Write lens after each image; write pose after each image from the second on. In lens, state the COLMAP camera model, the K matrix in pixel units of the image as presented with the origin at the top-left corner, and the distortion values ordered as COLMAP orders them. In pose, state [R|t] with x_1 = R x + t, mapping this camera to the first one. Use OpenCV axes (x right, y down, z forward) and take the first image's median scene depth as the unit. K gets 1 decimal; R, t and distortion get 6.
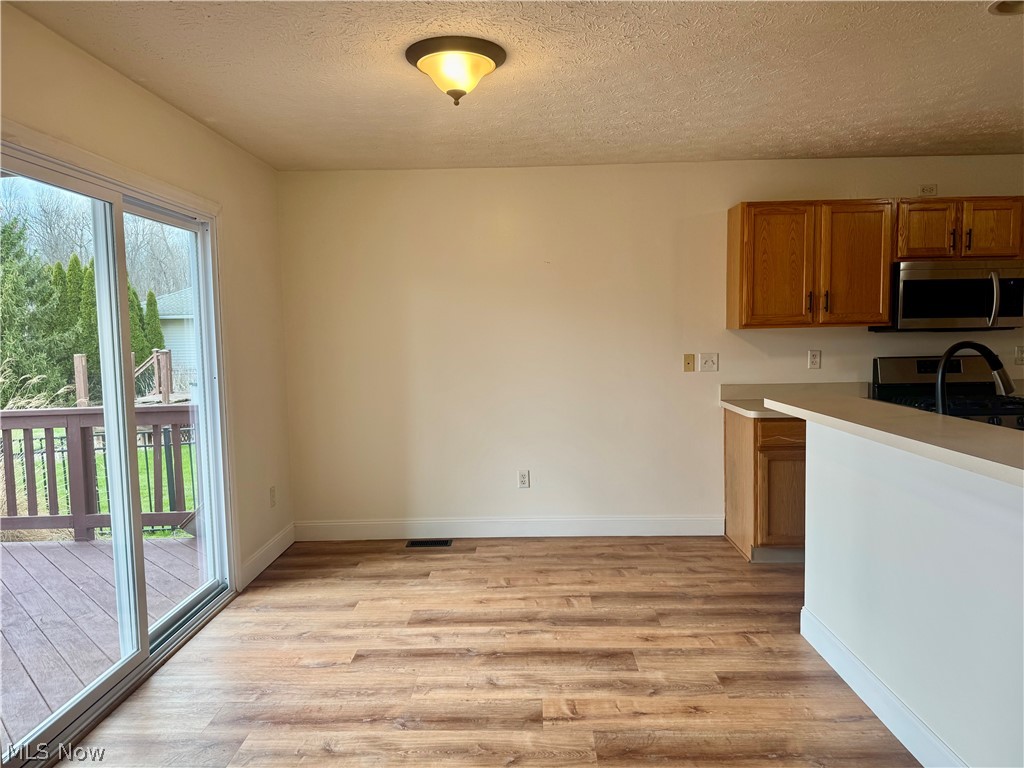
lens RADIAL K [[728.7, 0, 513.5], [0, 728.7, 390.8], [0, 0, 1]] dist [0.085141, -0.103757]
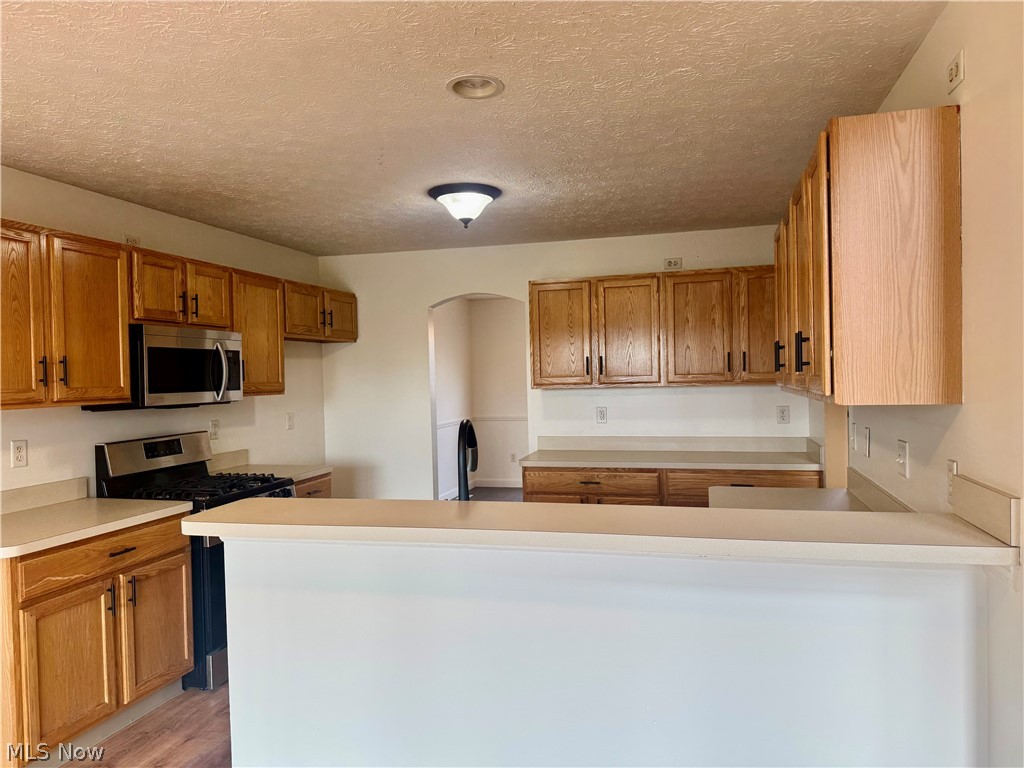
lens RADIAL K [[728.7, 0, 512.8], [0, 728.7, 387.8], [0, 0, 1]] dist [0.085141, -0.103757]
pose [[0.236993, -0.005470, 0.971496, -0.166860], [0.098387, 0.994978, -0.018399, -0.049855], [-0.966517, 0.099943, 0.236341, 0.421628]]
